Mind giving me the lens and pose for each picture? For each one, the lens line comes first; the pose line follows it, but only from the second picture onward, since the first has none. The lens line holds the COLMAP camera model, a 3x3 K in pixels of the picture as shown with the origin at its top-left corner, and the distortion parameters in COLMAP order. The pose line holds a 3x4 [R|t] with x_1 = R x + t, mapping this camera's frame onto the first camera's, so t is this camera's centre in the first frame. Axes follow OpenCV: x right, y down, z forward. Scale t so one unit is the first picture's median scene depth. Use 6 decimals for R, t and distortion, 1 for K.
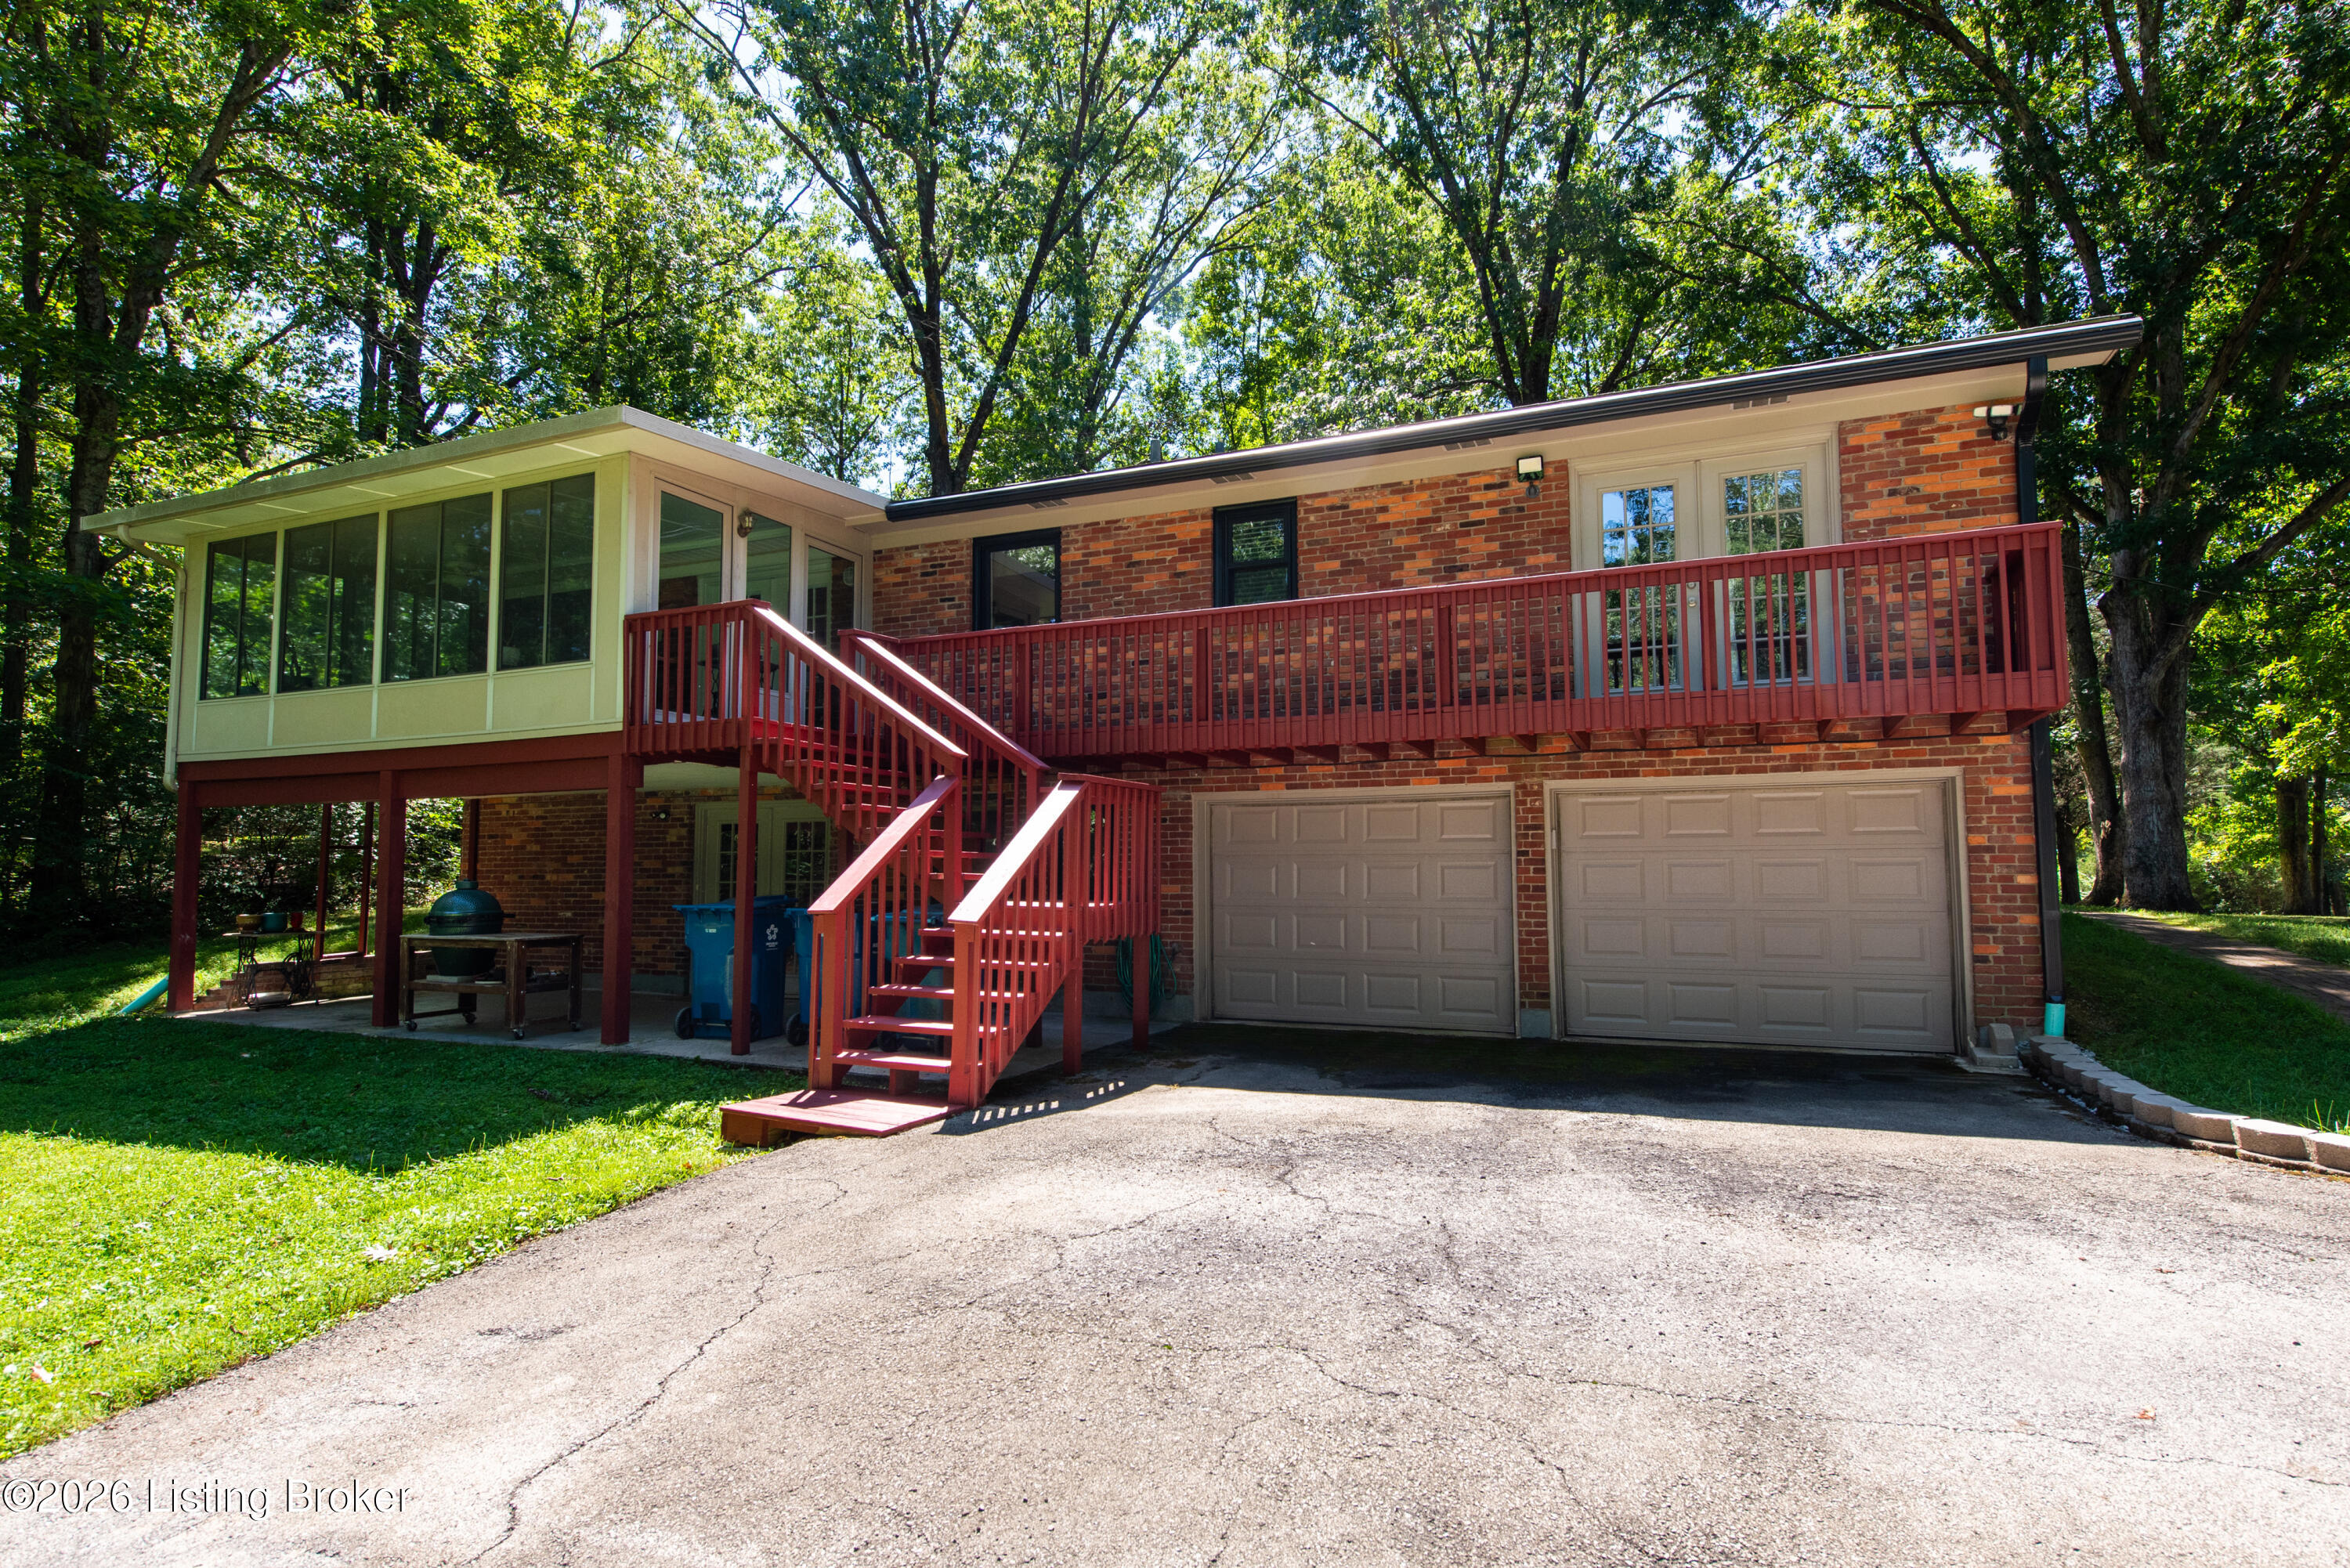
lens RADIAL K [[1164.6, 0, 1175.0], [0, 1164.6, 784.0], [0, 0, 1]] dist [-0.001681, -0.000172]
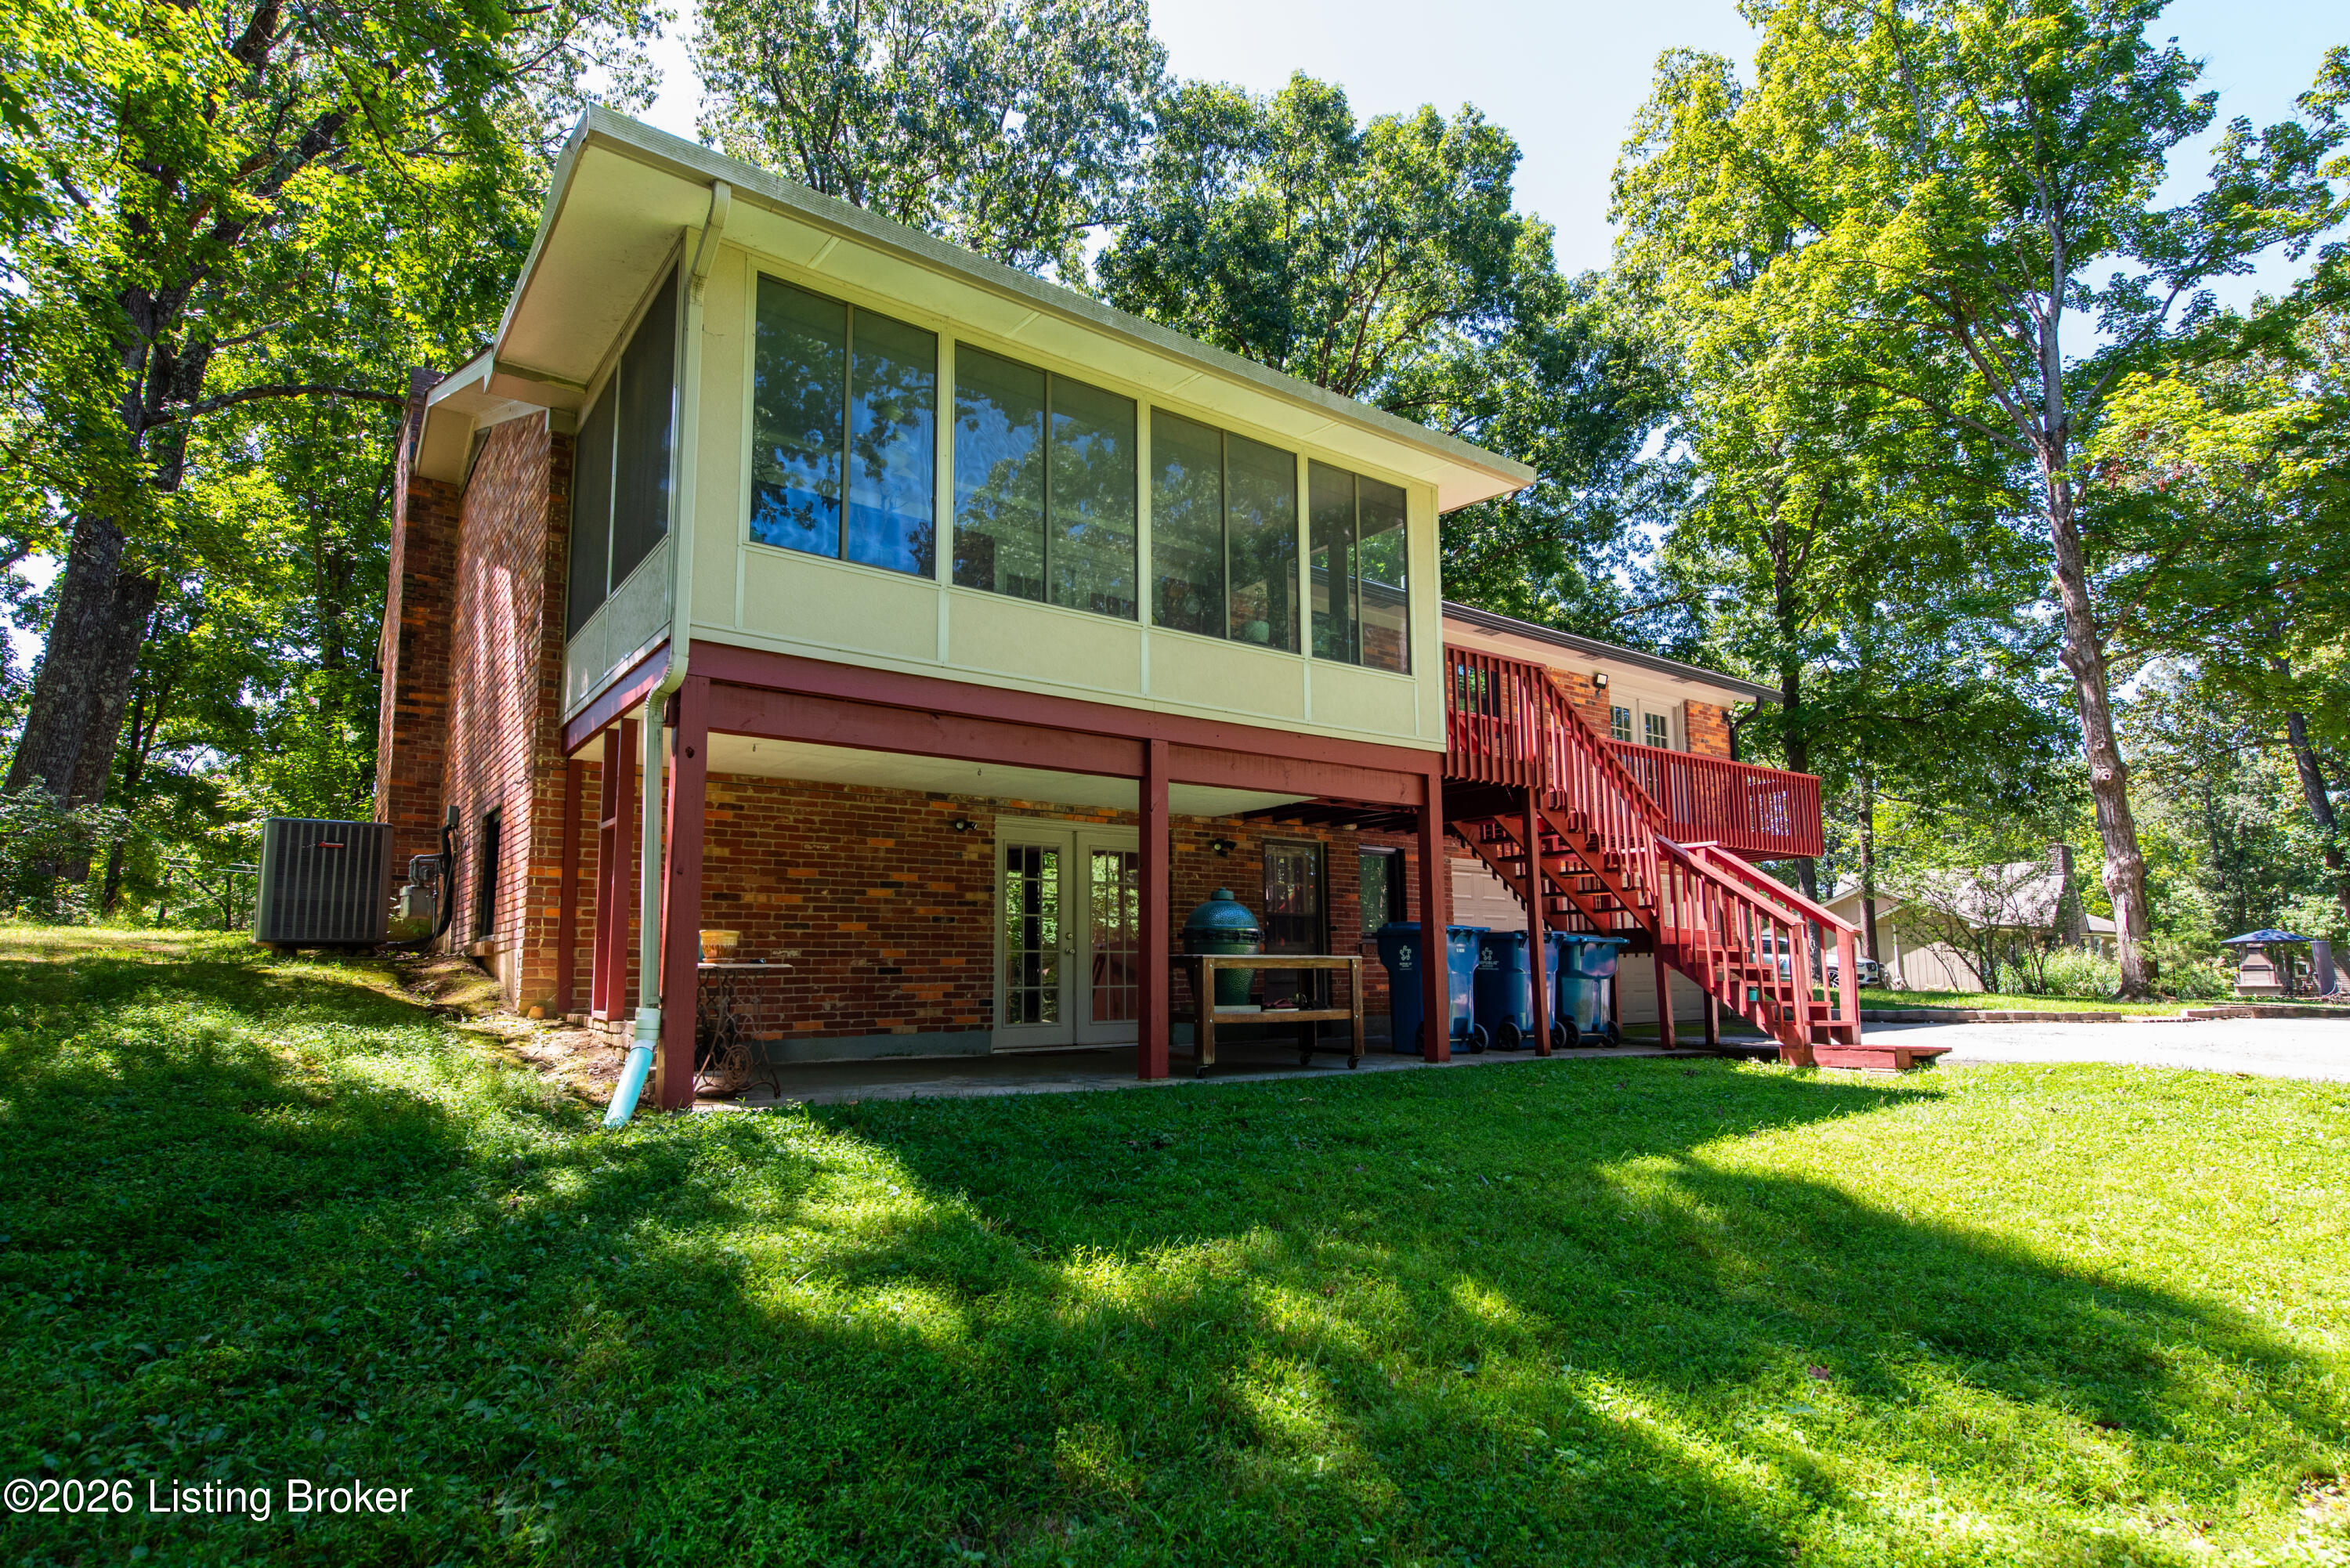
lens RADIAL K [[1164.6, 0, 1175.0], [0, 1164.6, 784.0], [0, 0, 1]] dist [-0.001681, -0.000172]
pose [[0.486295, 0.120967, 0.865381, -1.384164], [-0.064381, 0.992639, -0.102577, 0.095219], [-0.871420, -0.005831, 0.490503, 0.656368]]
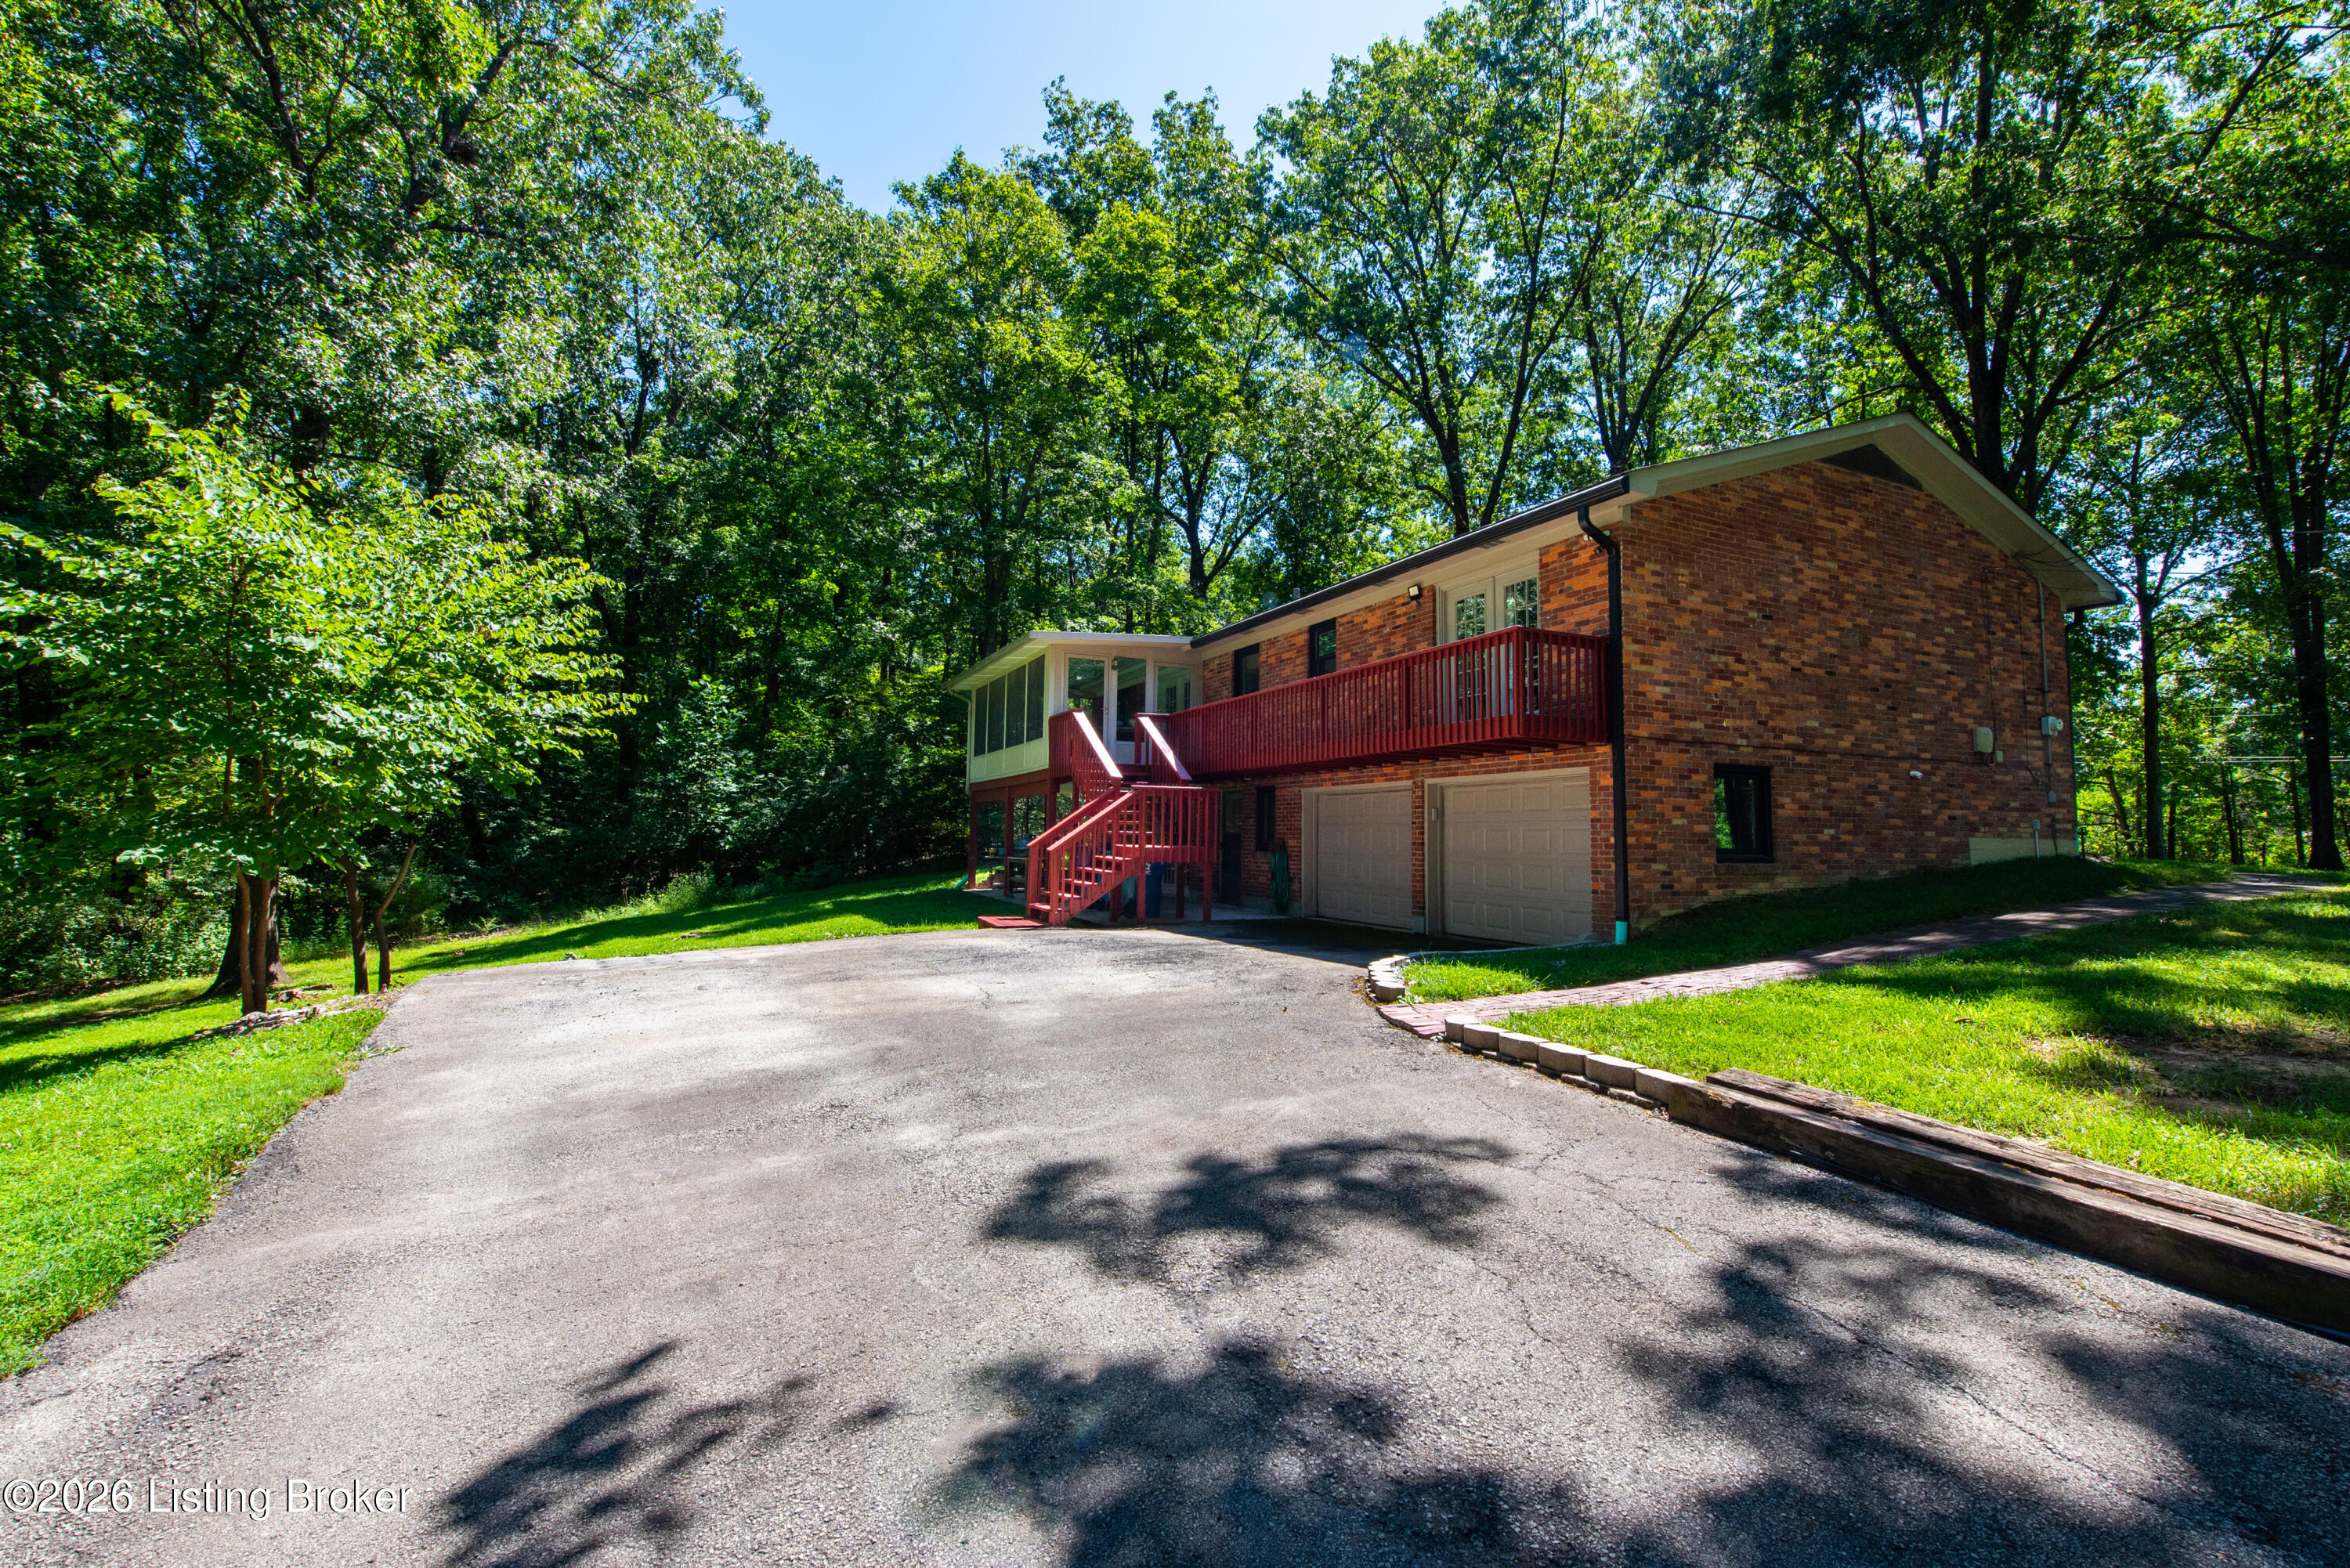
lens RADIAL K [[974.4, 0, 1180.6], [0, 974.4, 753.6], [0, 0, 1]] dist [0.001367, 0.000203]
pose [[0.767091, -0.051683, -0.639454, 0.917634], [0.053784, 0.998422, -0.016176, -0.034306], [0.639280, -0.021984, 0.768660, -0.294138]]
